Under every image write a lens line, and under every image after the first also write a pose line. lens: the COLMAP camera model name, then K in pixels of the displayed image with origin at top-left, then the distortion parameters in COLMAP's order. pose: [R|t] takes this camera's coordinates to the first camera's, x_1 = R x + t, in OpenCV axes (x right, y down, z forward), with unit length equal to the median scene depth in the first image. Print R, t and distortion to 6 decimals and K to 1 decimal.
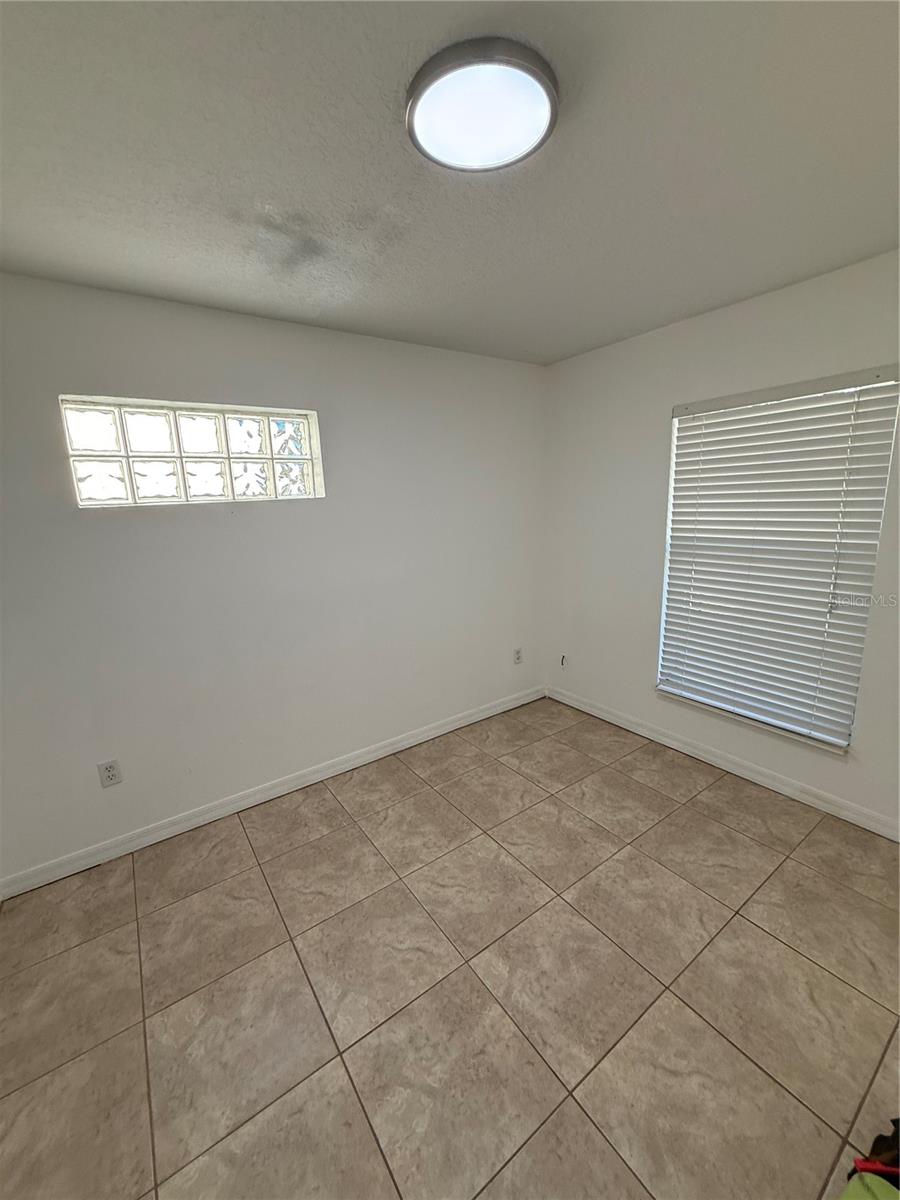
lens RADIAL K [[479.7, 0, 448.7], [0, 479.7, 597.2], [0, 0, 1]] dist [0.002271, 0.000091]
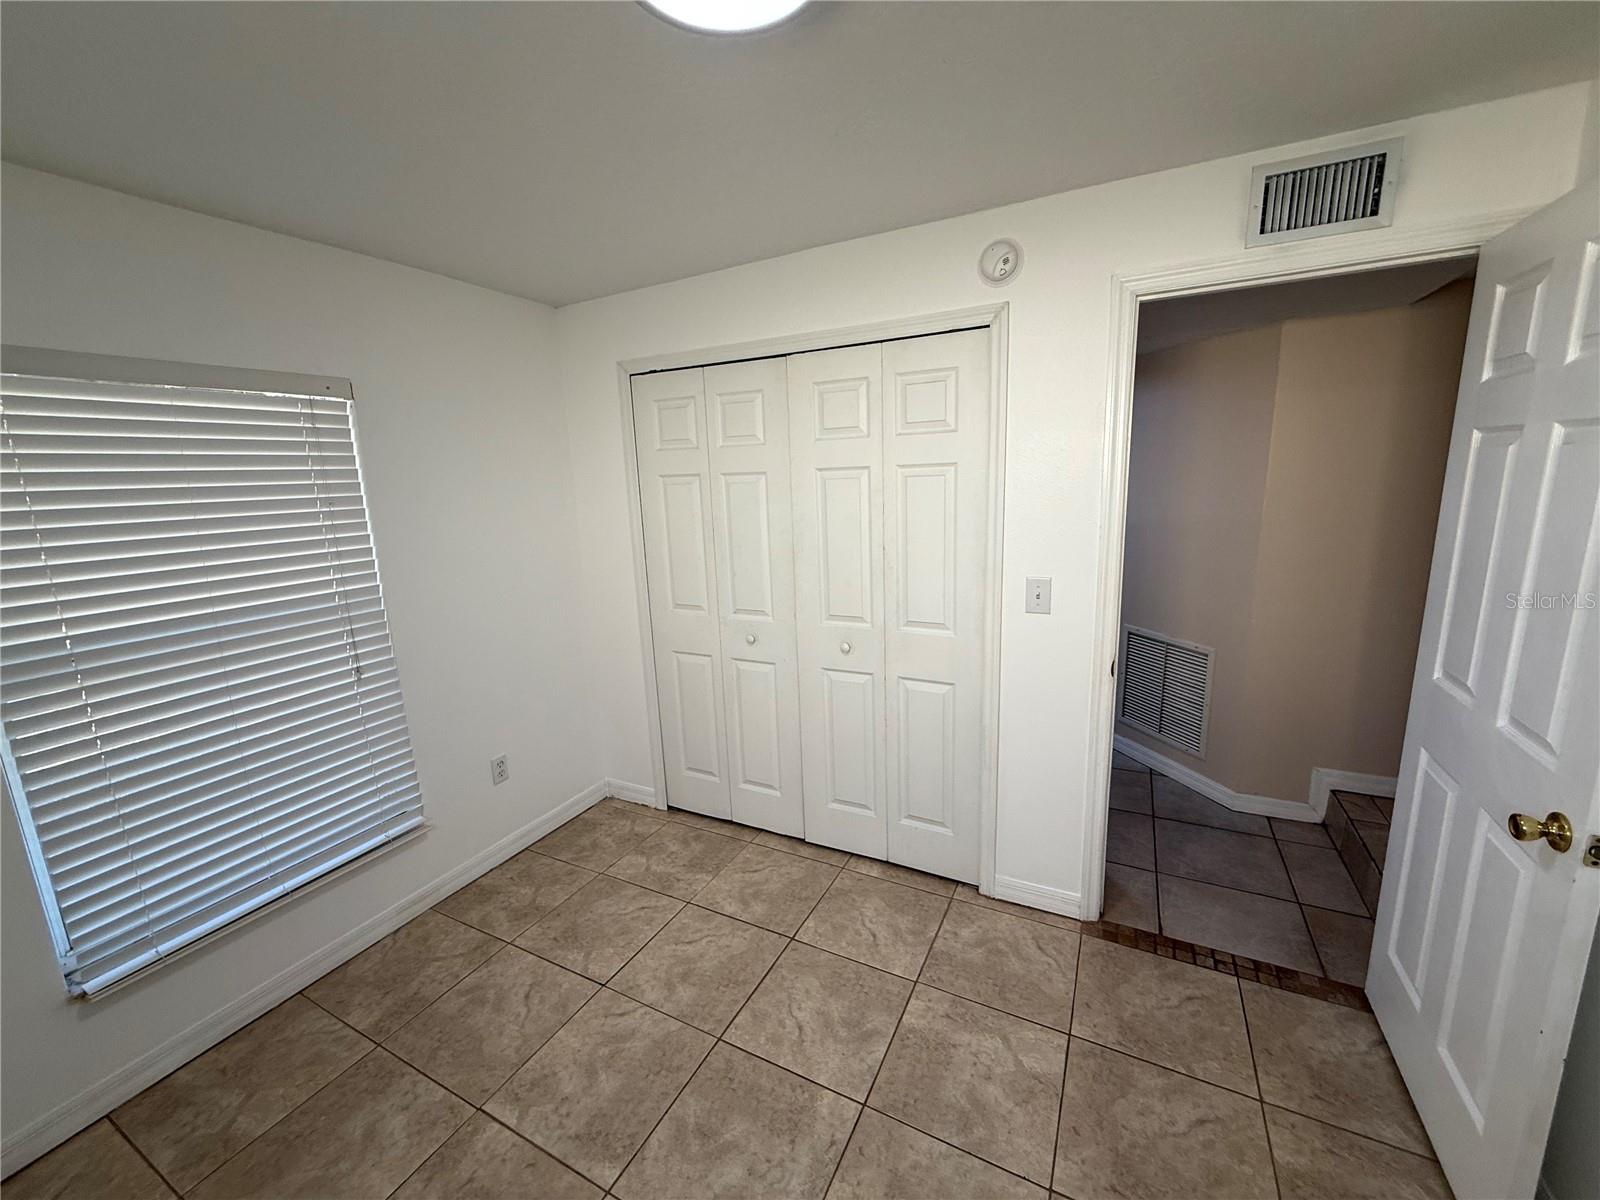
lens RADIAL K [[639.6, 0, 796.5], [0, 639.6, 603.2], [0, 0, 1]] dist [0.002271, 0.000091]
pose [[-0.457189, -0.118251, 0.881473, -0.490039], [0.236546, 0.939255, 0.248690, -0.201671], [-0.857335, 0.322207, -0.401445, 0.892712]]
